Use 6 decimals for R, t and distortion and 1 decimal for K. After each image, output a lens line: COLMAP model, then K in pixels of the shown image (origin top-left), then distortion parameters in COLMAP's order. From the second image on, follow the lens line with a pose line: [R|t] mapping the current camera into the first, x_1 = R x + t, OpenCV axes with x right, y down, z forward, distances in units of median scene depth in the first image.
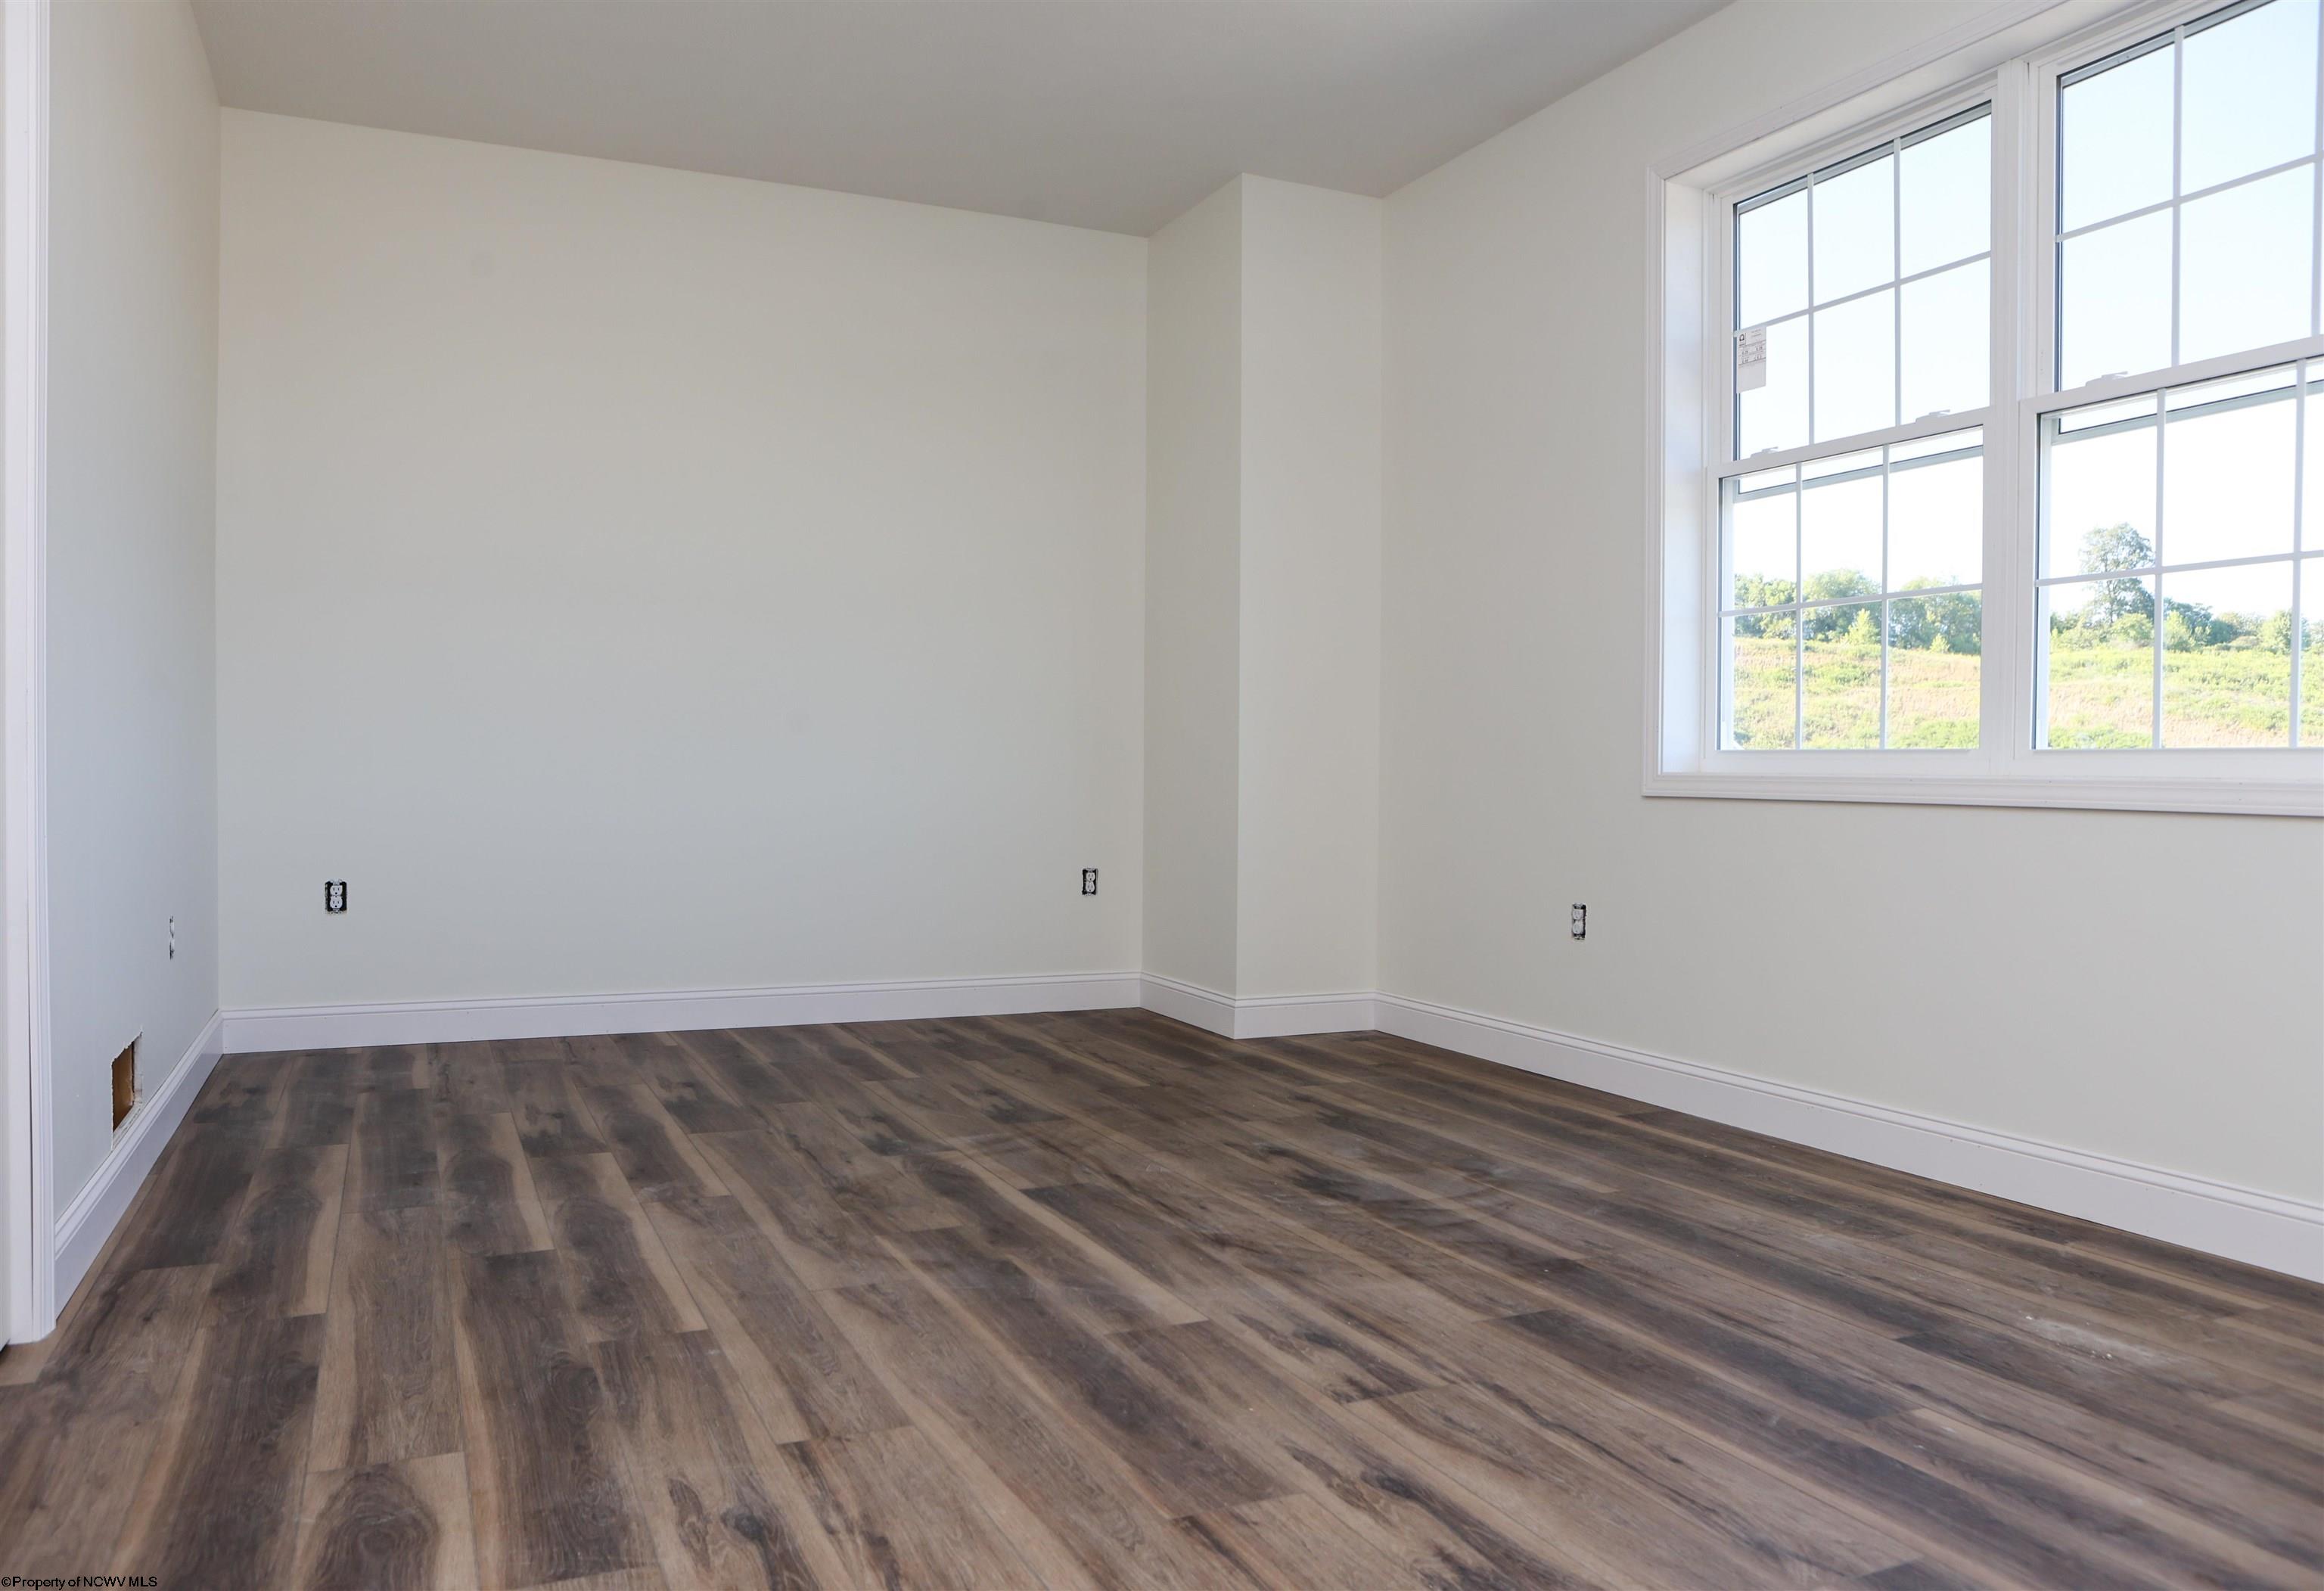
lens RADIAL K [[1628.6, 0, 1149.5], [0, 1628.6, 825.6], [0, 0, 1]] dist [-0.100794, 0.070249]
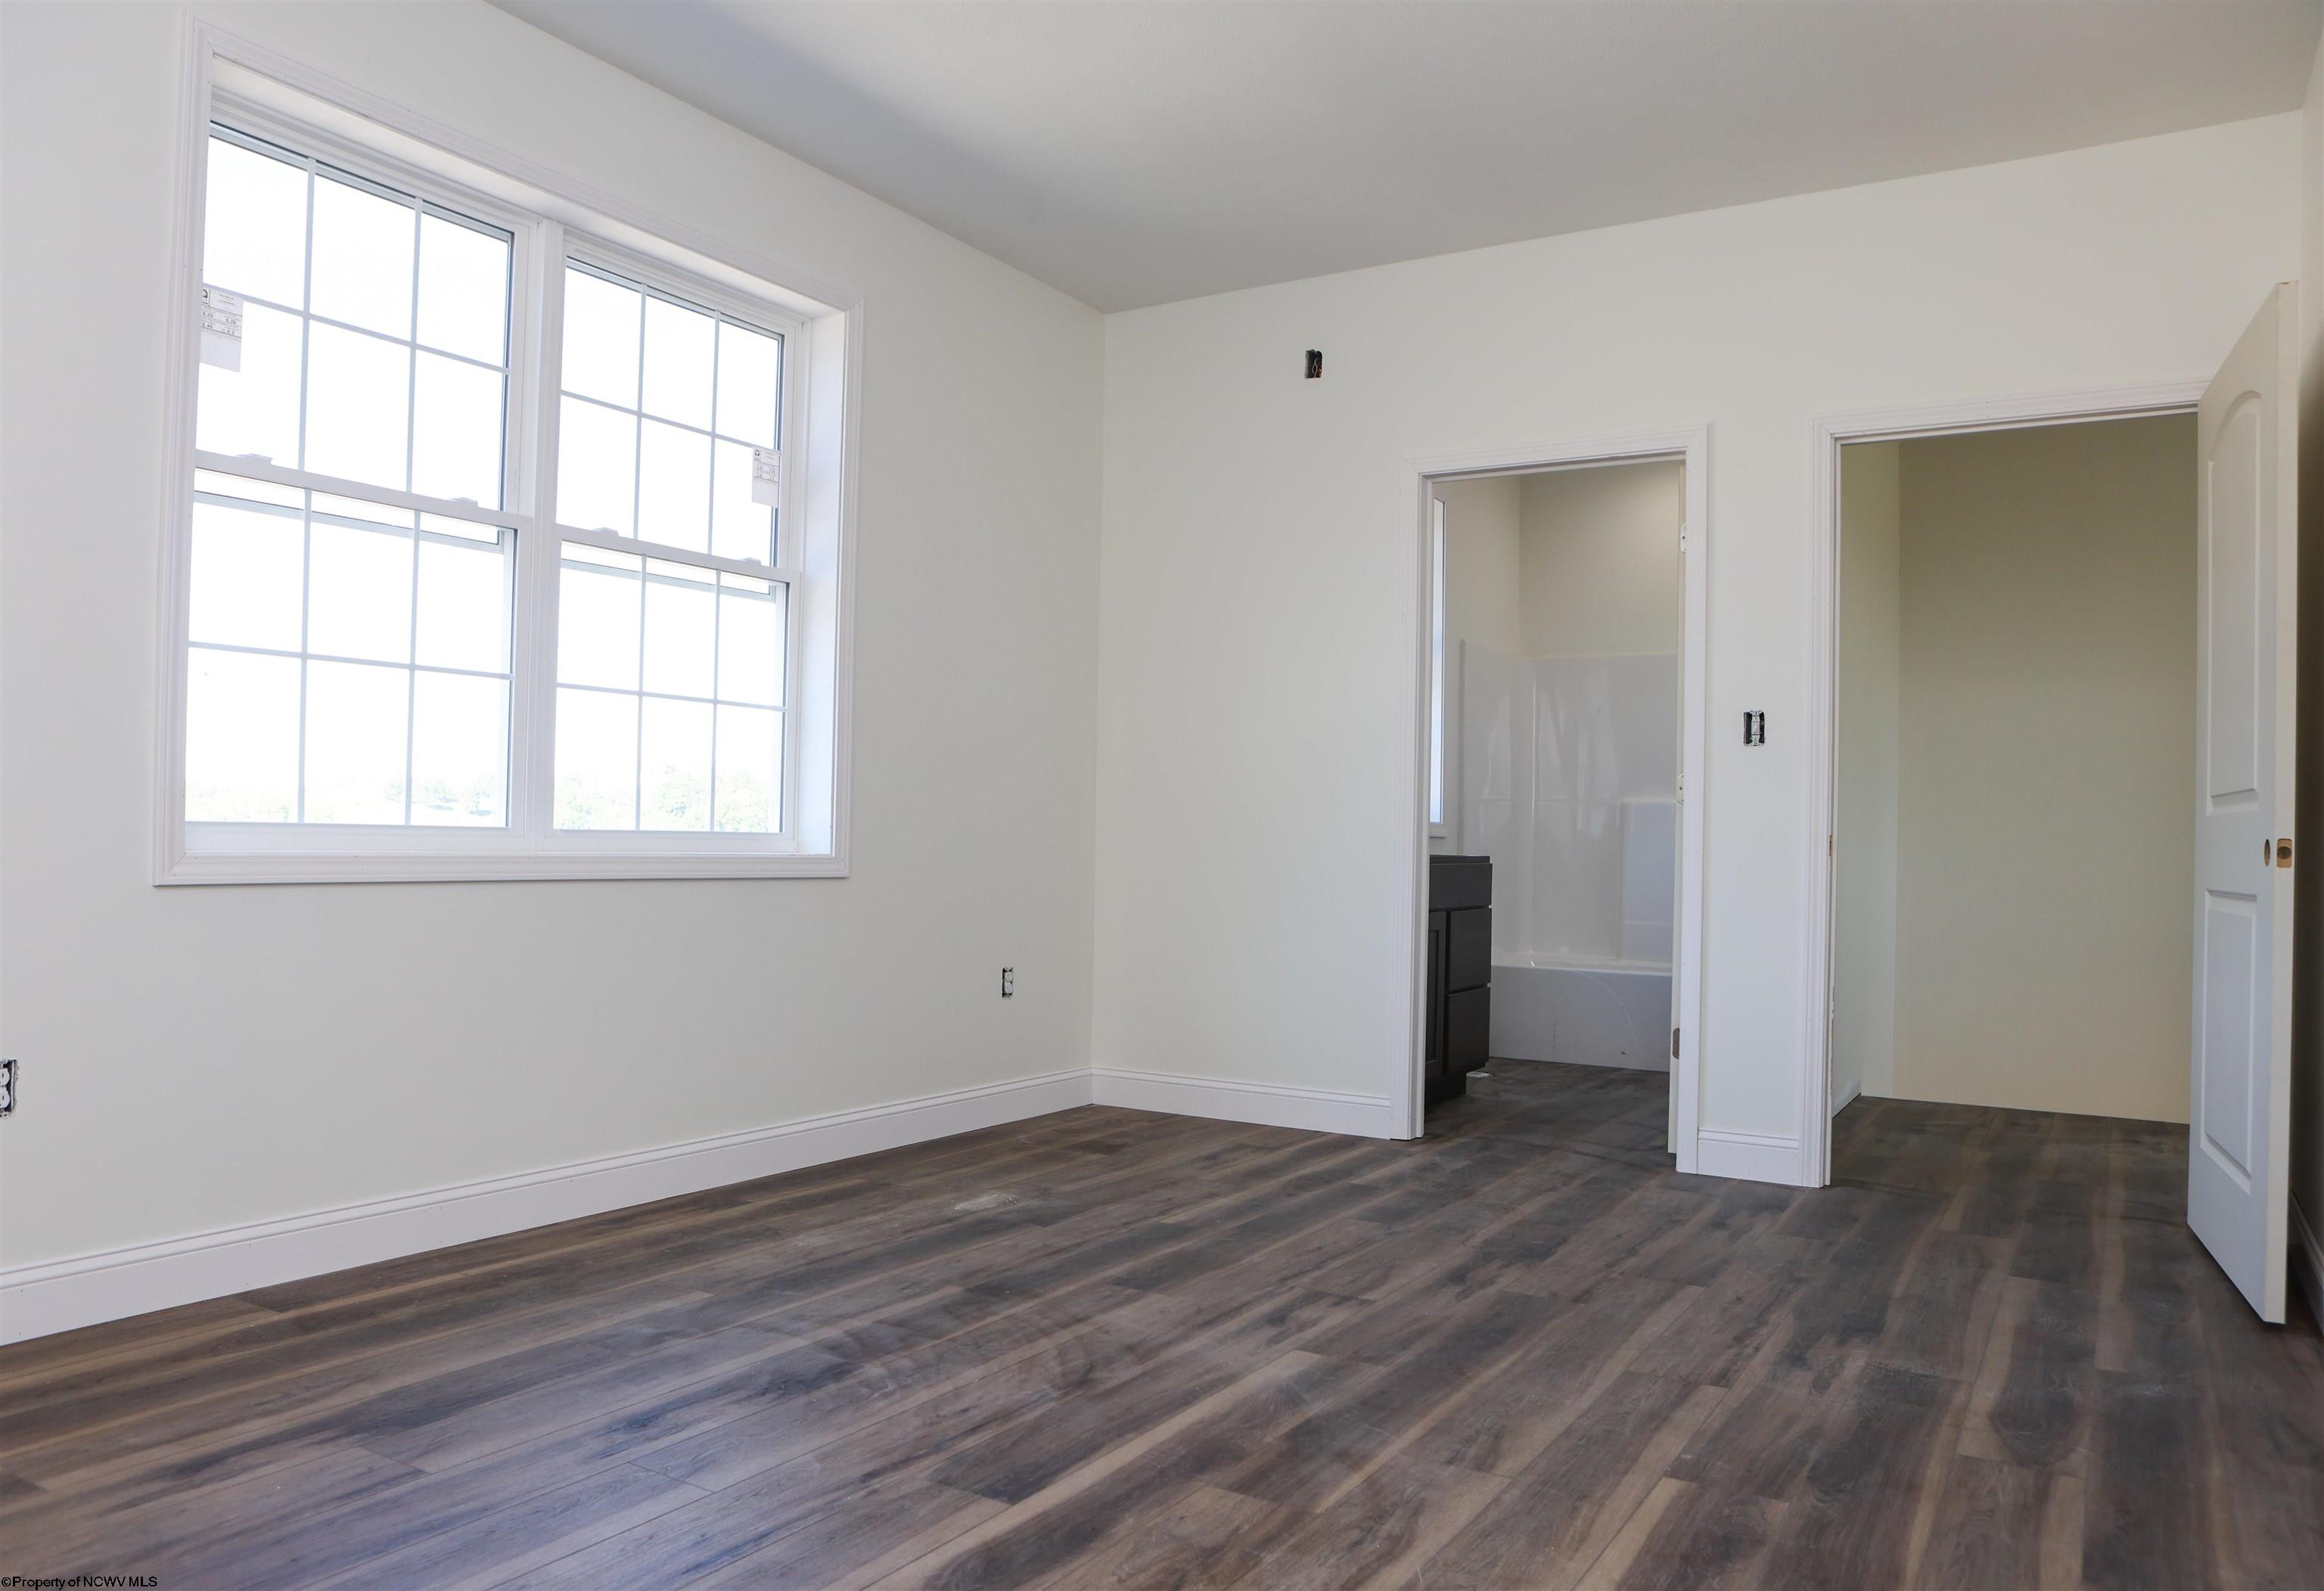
lens RADIAL K [[1628.6, 0, 1149.5], [0, 1628.6, 825.6], [0, 0, 1]] dist [-0.100794, 0.070249]
pose [[-0.548294, -0.013507, 0.836176, -0.878301], [0.000683, 0.999862, 0.016599, -0.090858], [-0.836285, 0.009672, -0.548209, 1.735766]]
